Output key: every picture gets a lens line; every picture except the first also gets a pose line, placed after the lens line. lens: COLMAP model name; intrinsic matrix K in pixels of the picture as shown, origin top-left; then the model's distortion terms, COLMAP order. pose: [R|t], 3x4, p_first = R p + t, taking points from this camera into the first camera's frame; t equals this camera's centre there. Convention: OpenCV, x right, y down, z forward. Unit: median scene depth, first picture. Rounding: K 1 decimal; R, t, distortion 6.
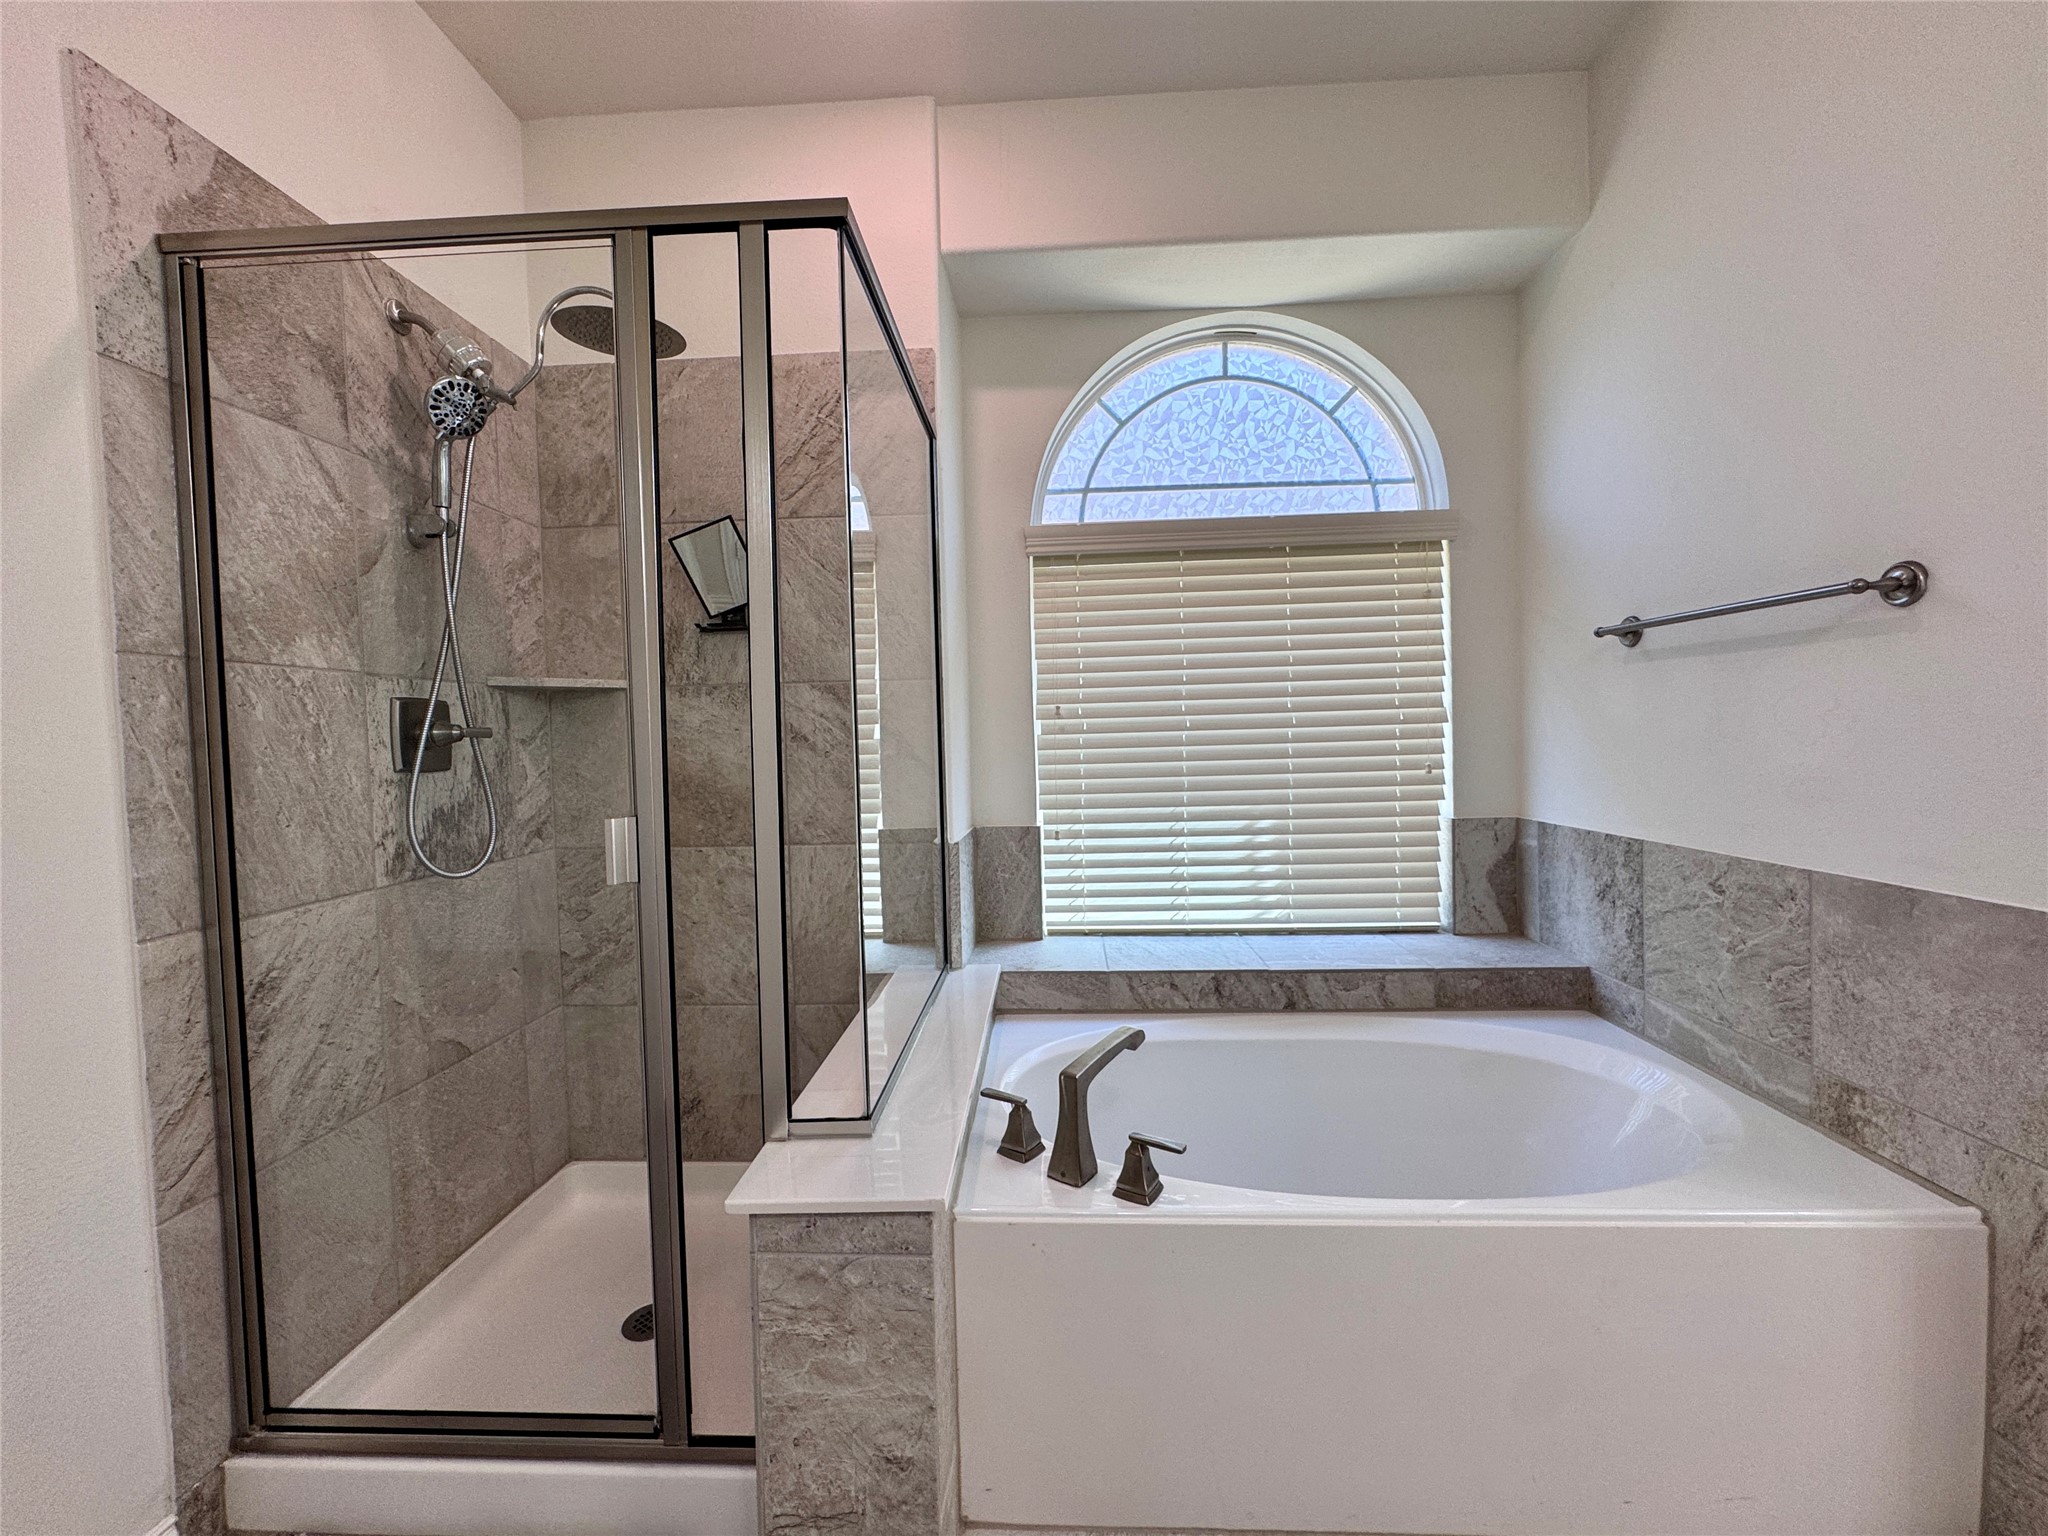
lens RADIAL K [[820.8, 0, 1019.2], [0, 820.8, 766.3], [0, 0, 1]] dist [-0.003608, 0.000143]
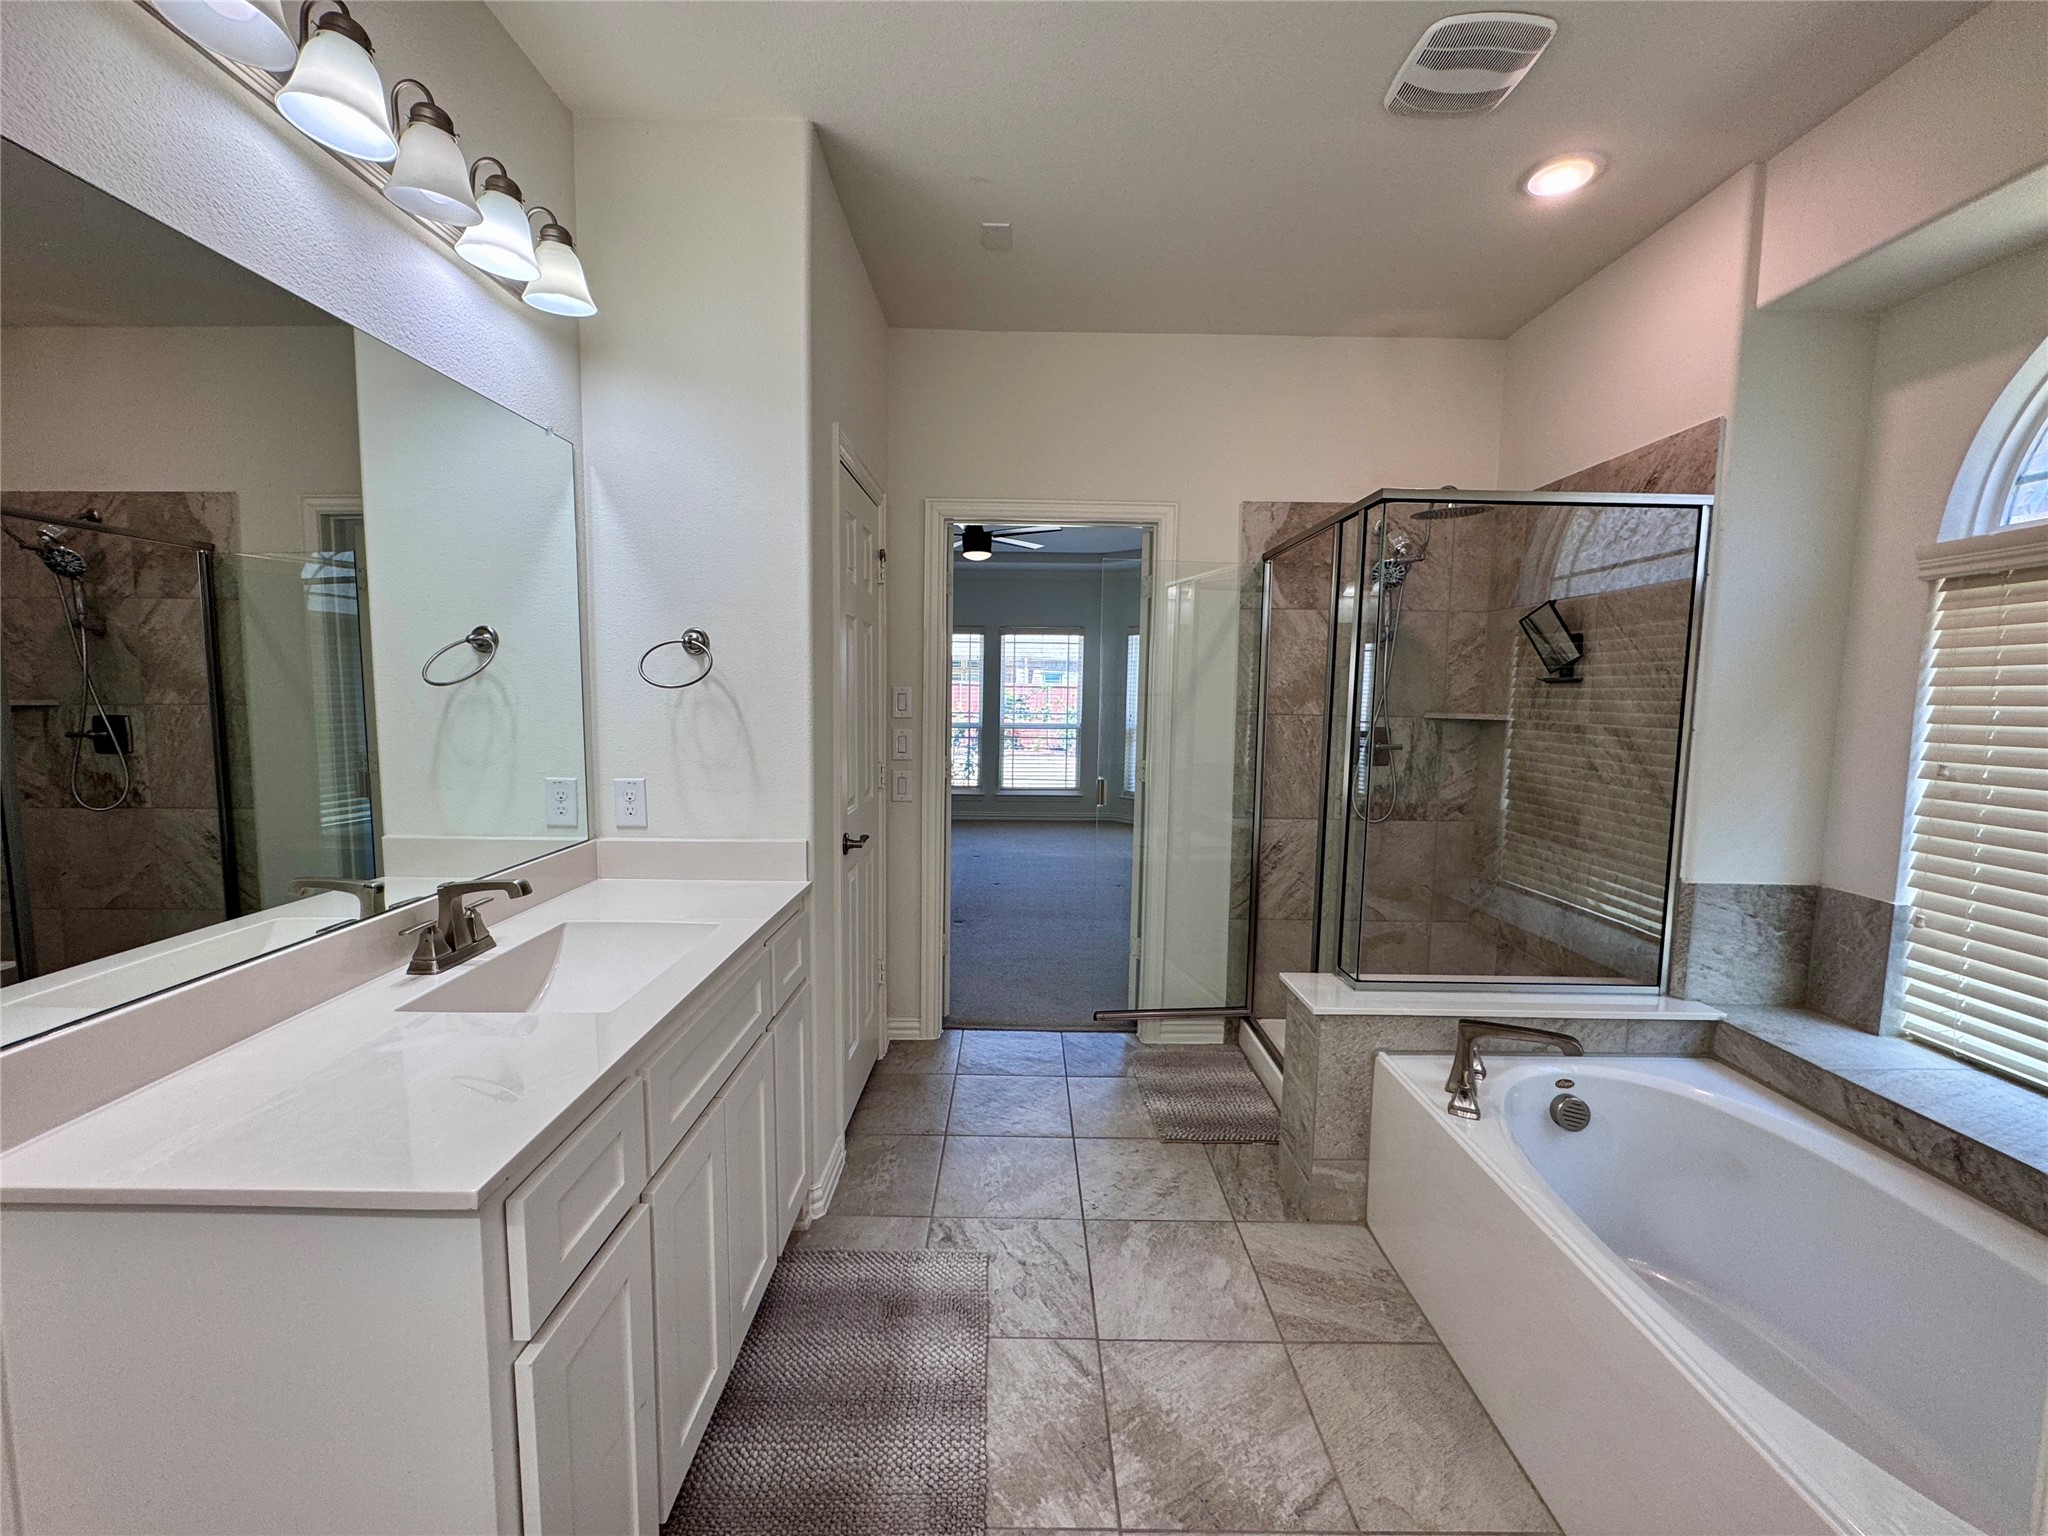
lens RADIAL K [[820.8, 0, 1021.9], [0, 820.8, 770.4], [0, 0, 1]] dist [-0.003608, 0.000143]
pose [[0.046991, 0.120508, -0.991599, 0.925771], [-0.052175, 0.991637, 0.118040, -0.134123], [0.997532, 0.046190, 0.052886, 0.068429]]
